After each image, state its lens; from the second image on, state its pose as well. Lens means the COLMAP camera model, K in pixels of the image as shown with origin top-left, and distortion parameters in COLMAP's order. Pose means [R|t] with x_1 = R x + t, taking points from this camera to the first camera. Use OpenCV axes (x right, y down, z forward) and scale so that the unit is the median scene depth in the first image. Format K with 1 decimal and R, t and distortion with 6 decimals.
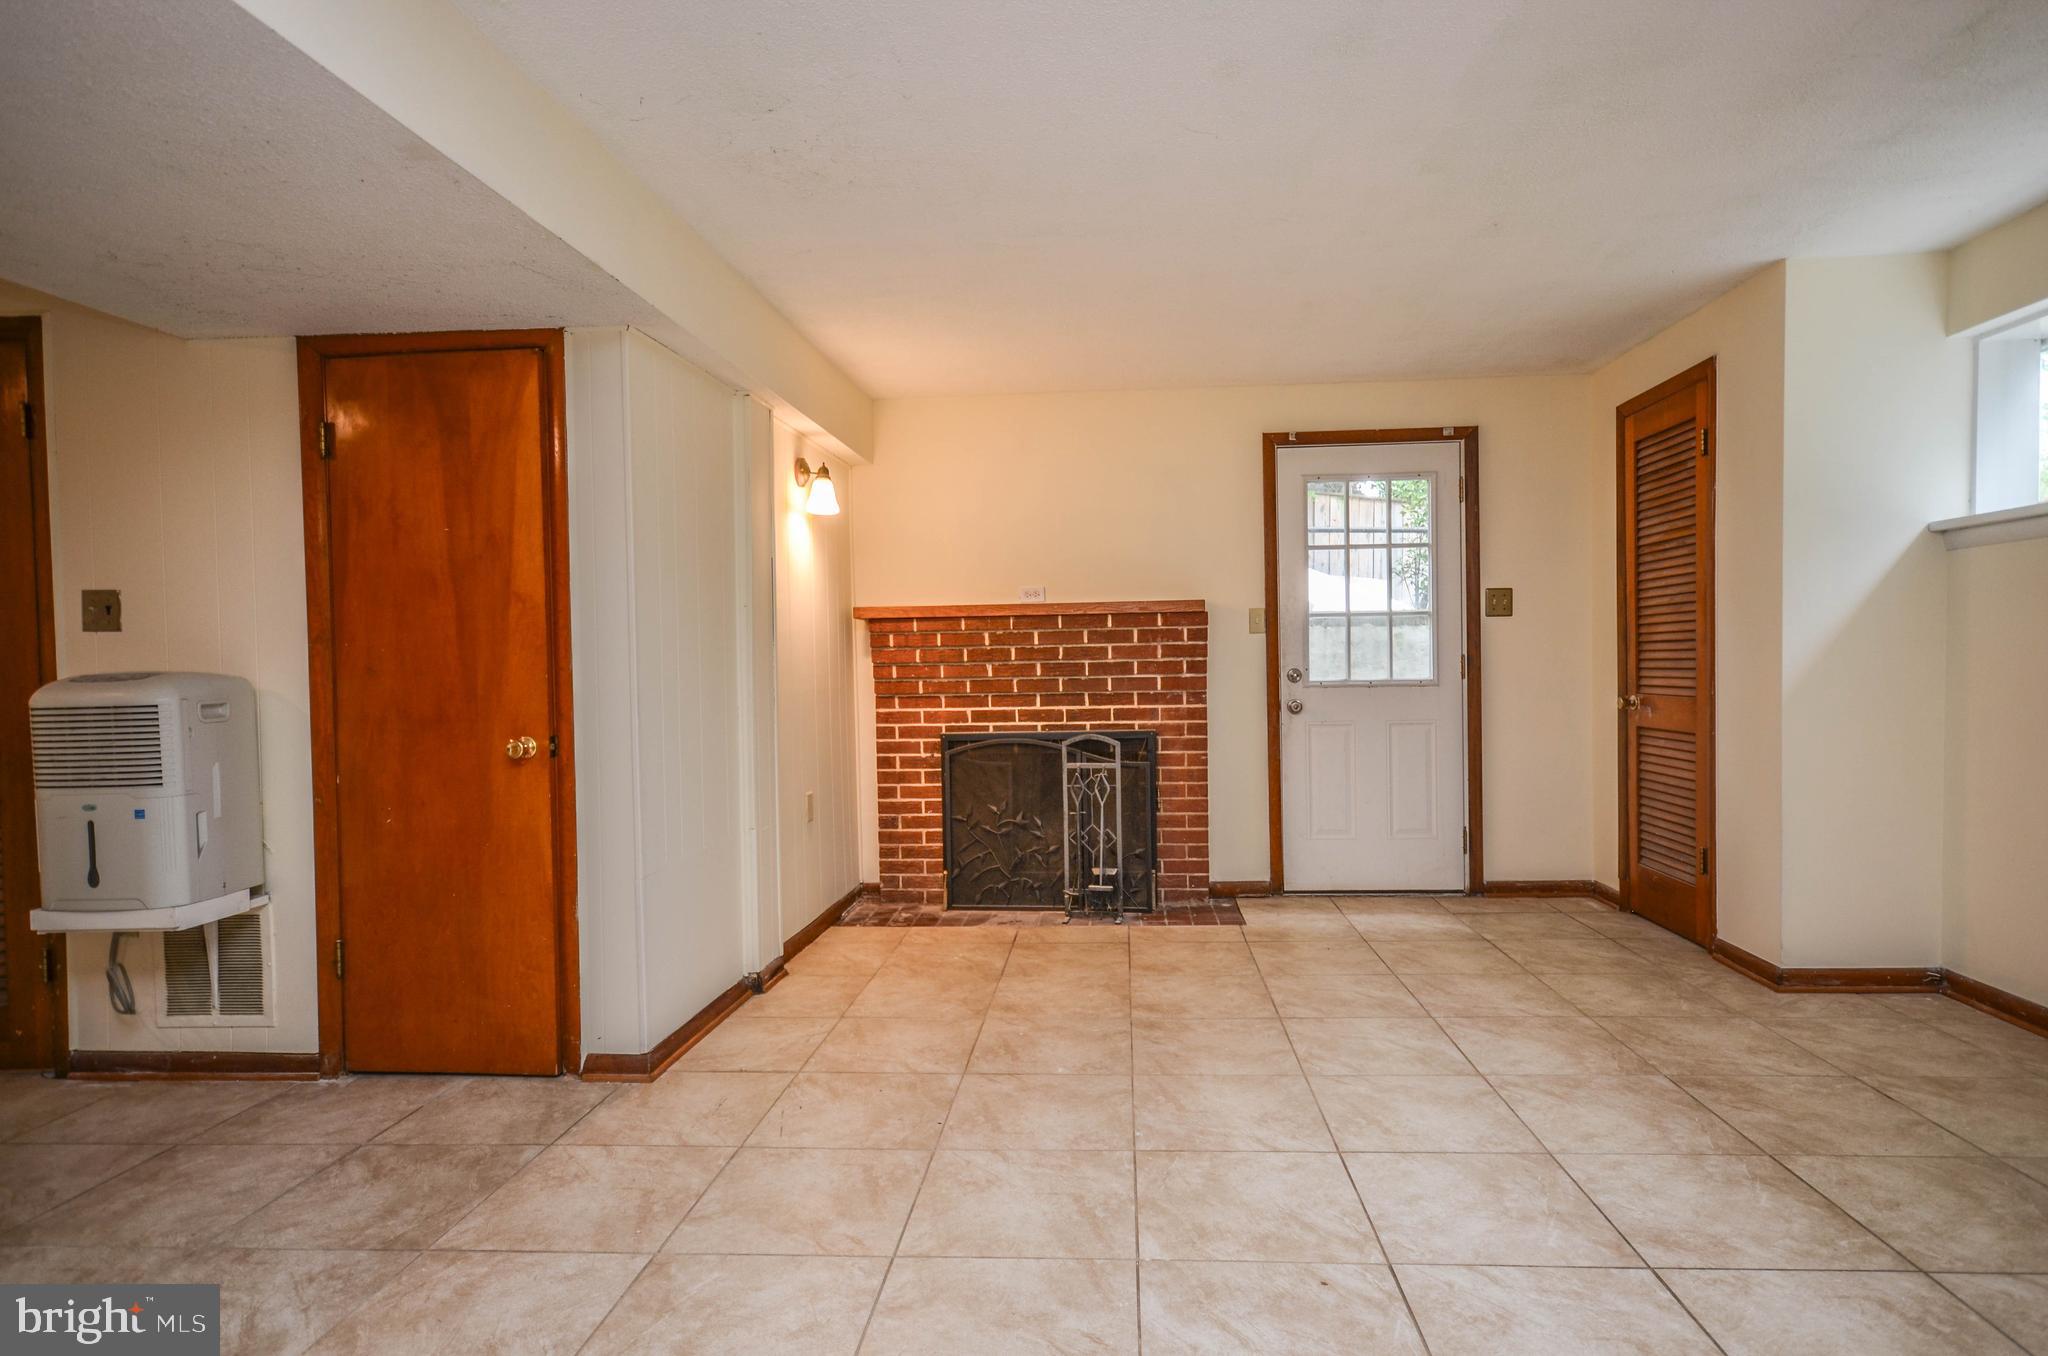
lens RADIAL K [[1091.9, 0, 1047.7], [0, 1091.9, 687.6], [0, 0, 1]] dist [0.008927, 0.002745]
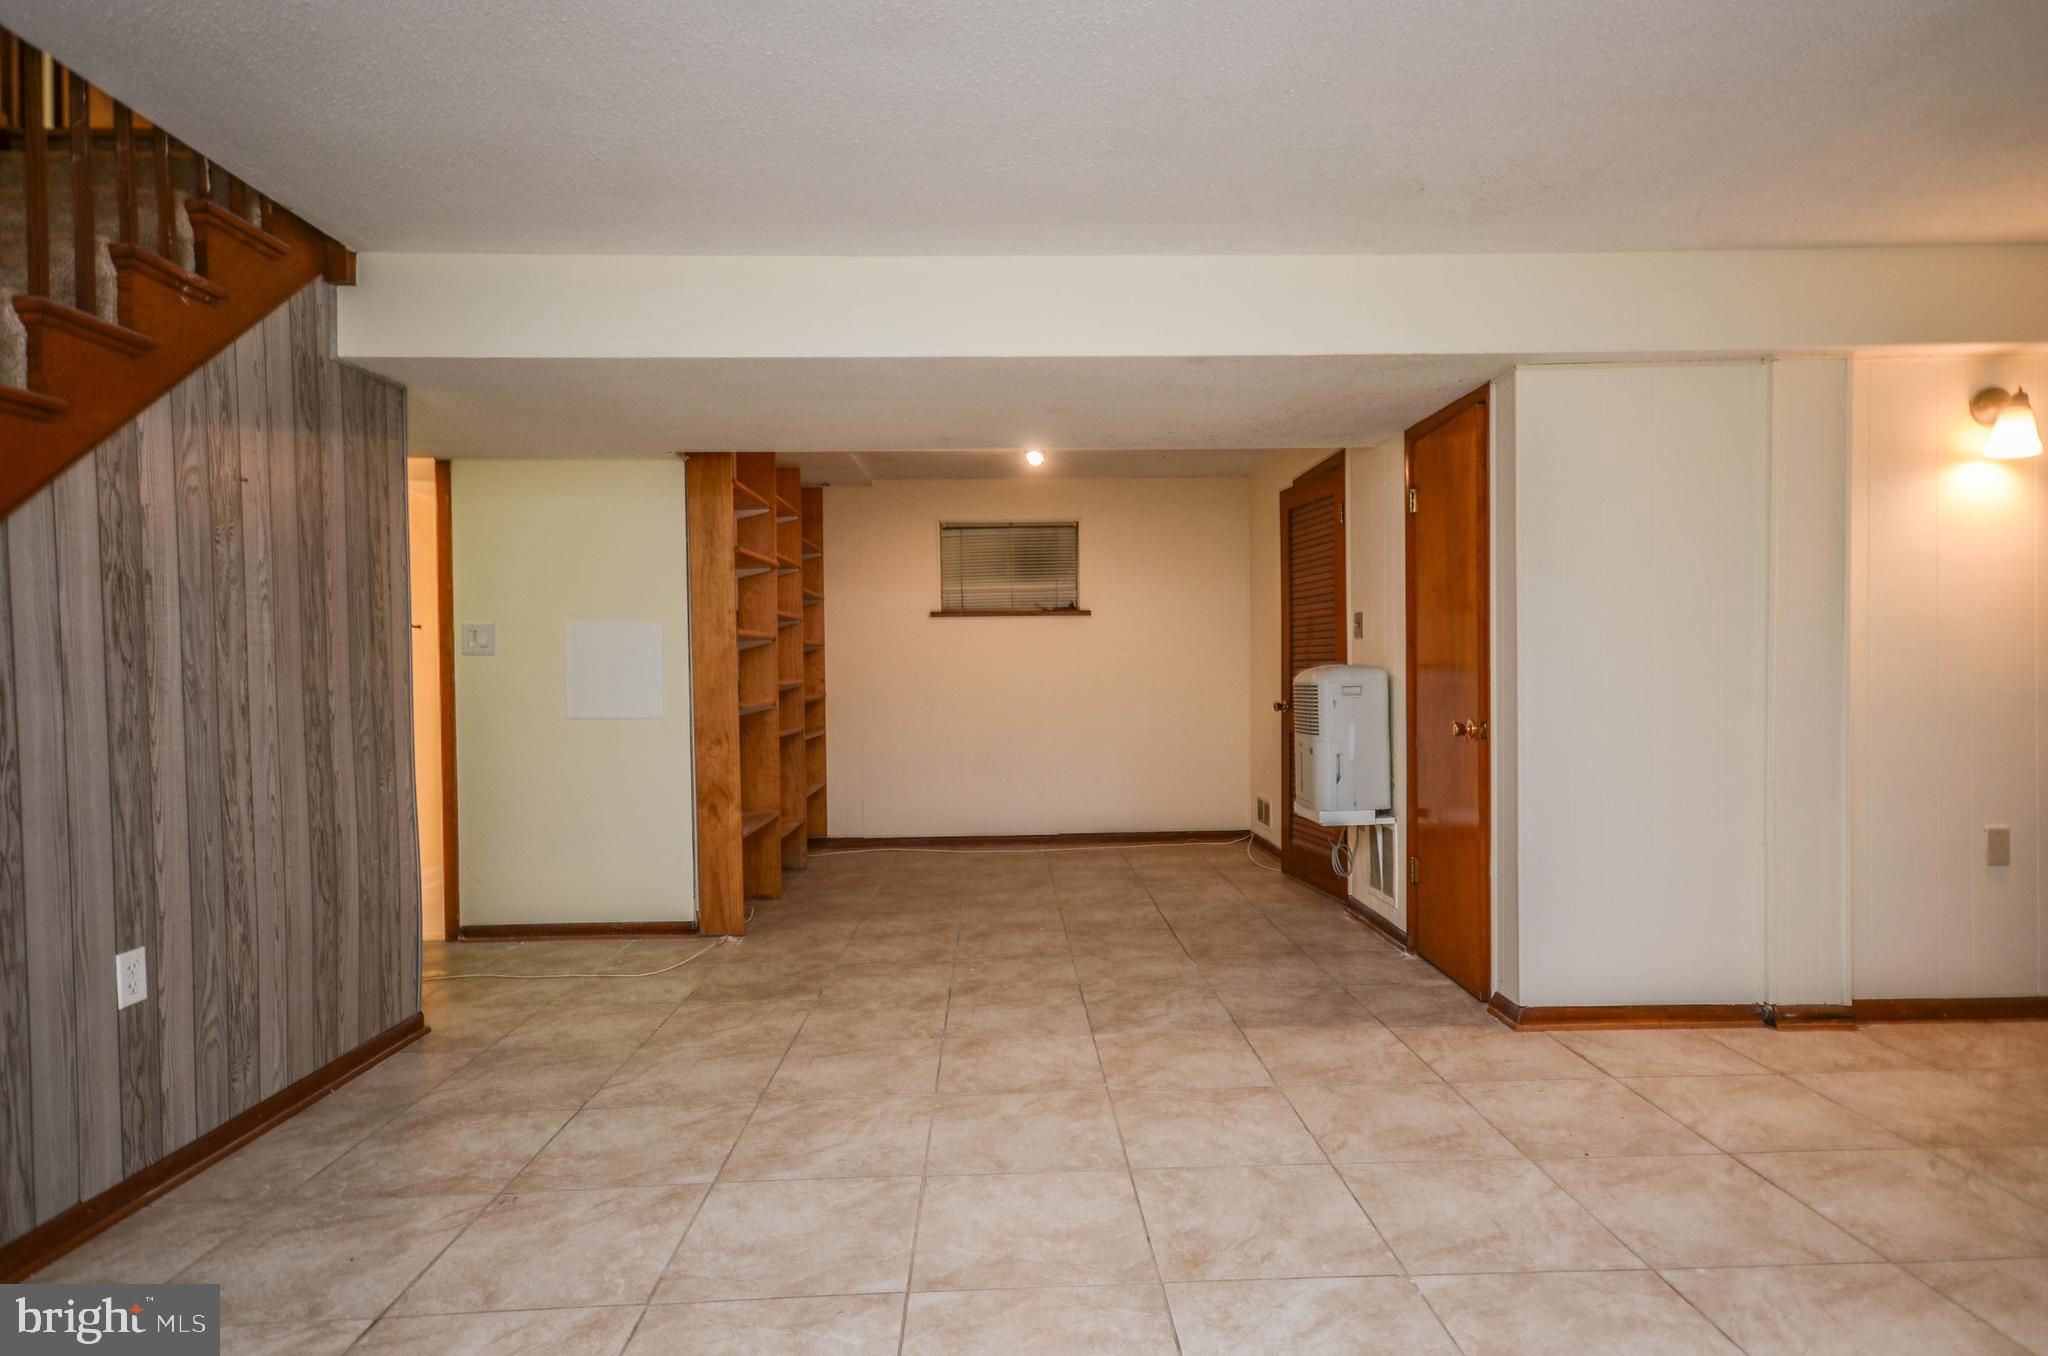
lens RADIAL K [[1091.9, 0, 1047.7], [0, 1091.9, 687.6], [0, 0, 1]] dist [0.008927, 0.002745]
pose [[0.115531, 0.032902, -0.992759, 0.419336], [-0.013626, 0.999410, 0.031537, -0.014831], [0.993210, 0.009884, 0.115911, 0.230054]]
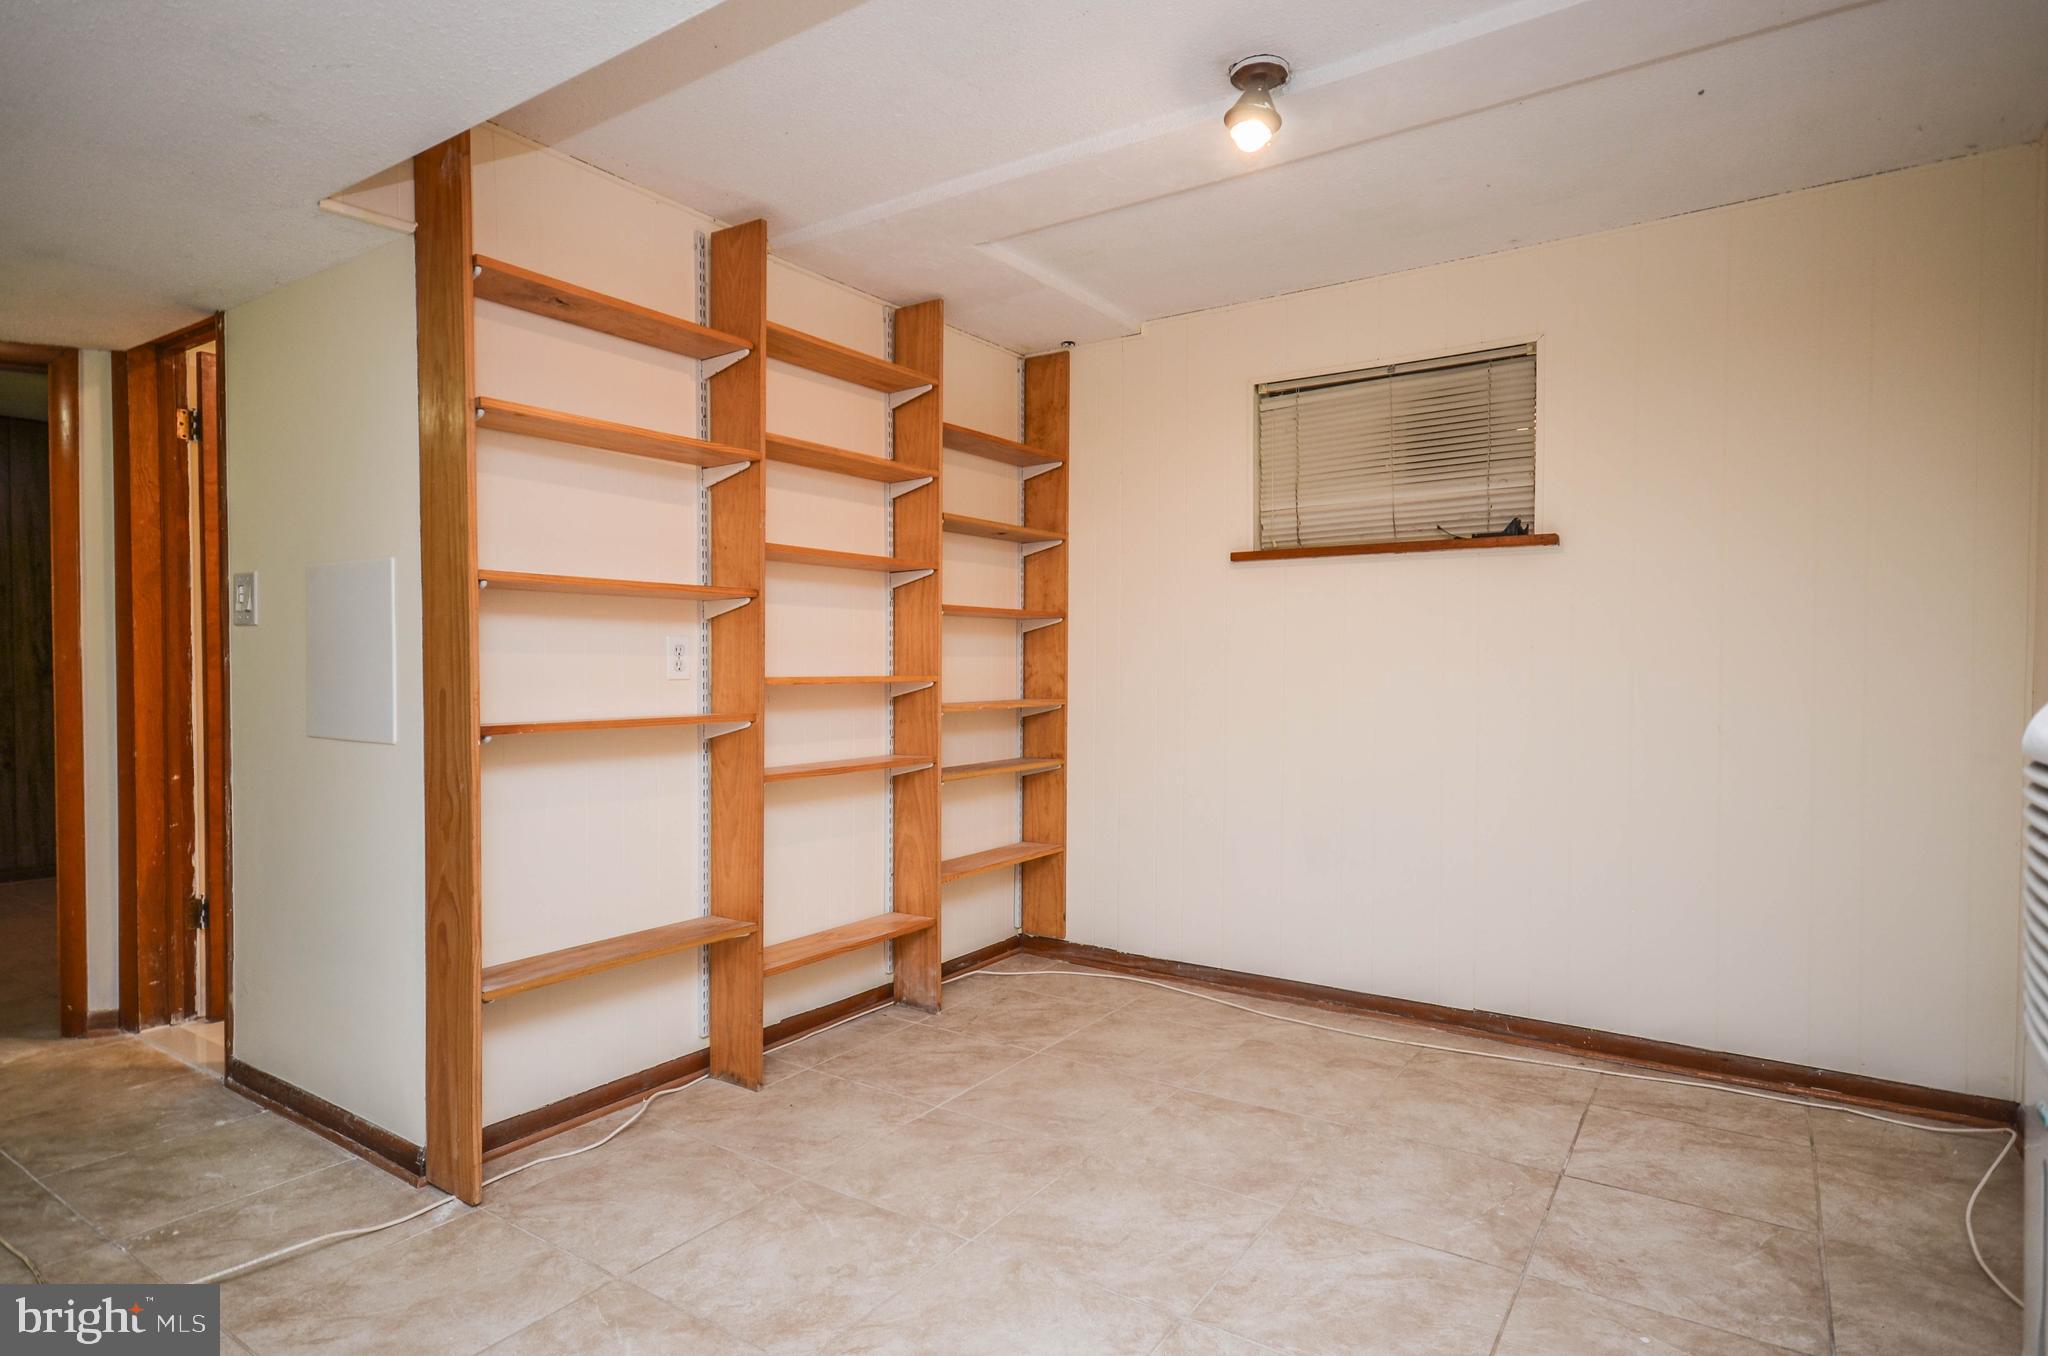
lens RADIAL K [[1091.9, 0, 1047.7], [0, 1091.9, 687.6], [0, 0, 1]] dist [0.008927, 0.002745]
pose [[-0.496039, 0.034426, -0.867617, -0.277259], [-0.014510, 0.998746, 0.047925, -0.007455], [0.868179, 0.036362, -0.494918, 0.508985]]
